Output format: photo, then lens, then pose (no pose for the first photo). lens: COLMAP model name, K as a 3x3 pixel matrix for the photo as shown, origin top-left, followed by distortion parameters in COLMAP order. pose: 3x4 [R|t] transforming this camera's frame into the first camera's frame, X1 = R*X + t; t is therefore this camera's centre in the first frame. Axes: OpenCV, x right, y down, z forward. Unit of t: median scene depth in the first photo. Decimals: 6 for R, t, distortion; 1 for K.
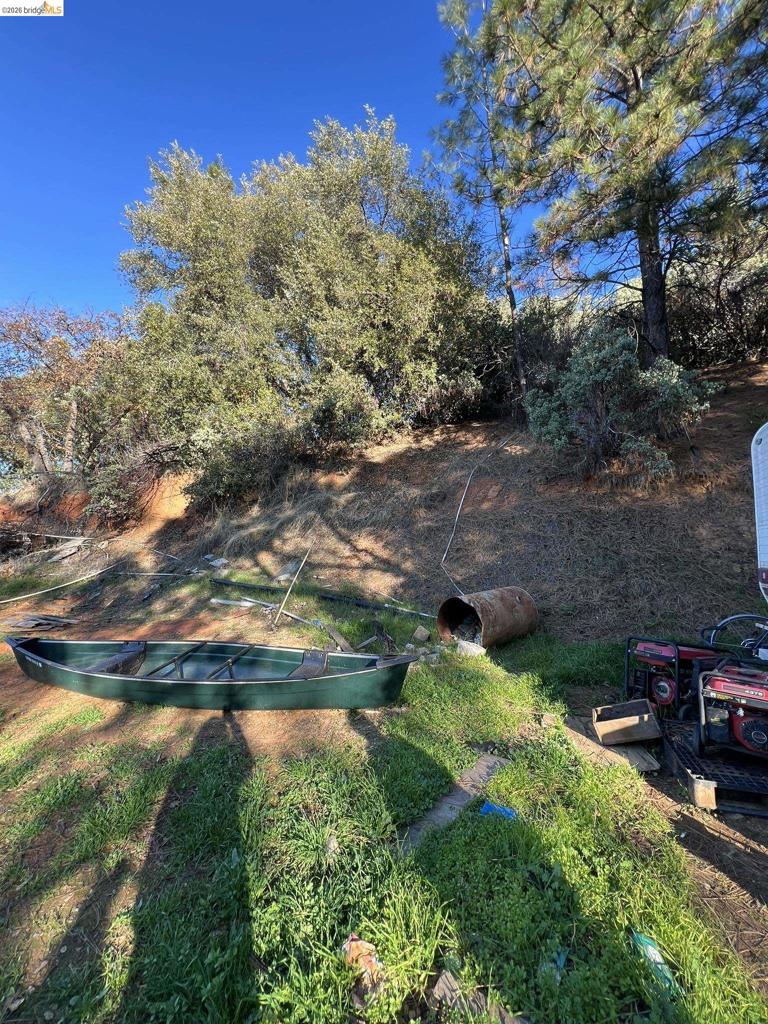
lens RADIAL K [[406.4, 0, 385.9], [0, 406.4, 510.6], [0, 0, 1]] dist [-0.001962, -0.000763]
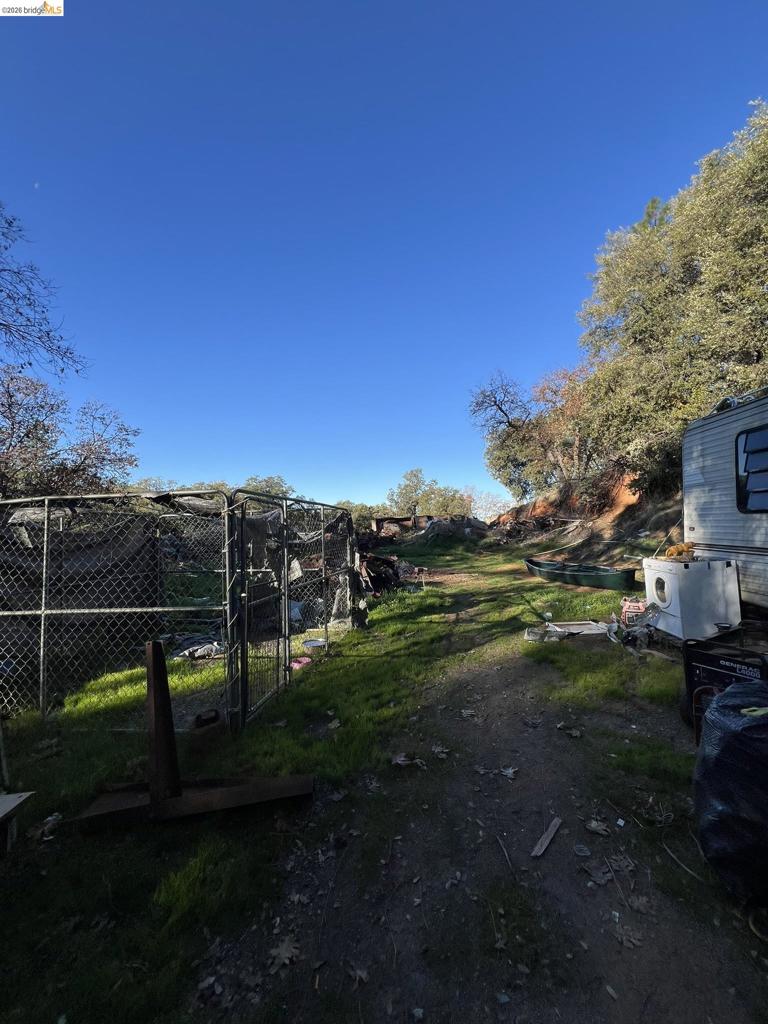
lens RADIAL K [[406.4, 0, 384.7], [0, 406.4, 515.5], [0, 0, 1]] dist [-0.001962, -0.000763]
pose [[0.372544, -0.040430, -0.927133, 0.487349], [0.093501, 0.995602, -0.005845, -0.014609], [0.923292, -0.084511, 0.374686, -0.331983]]
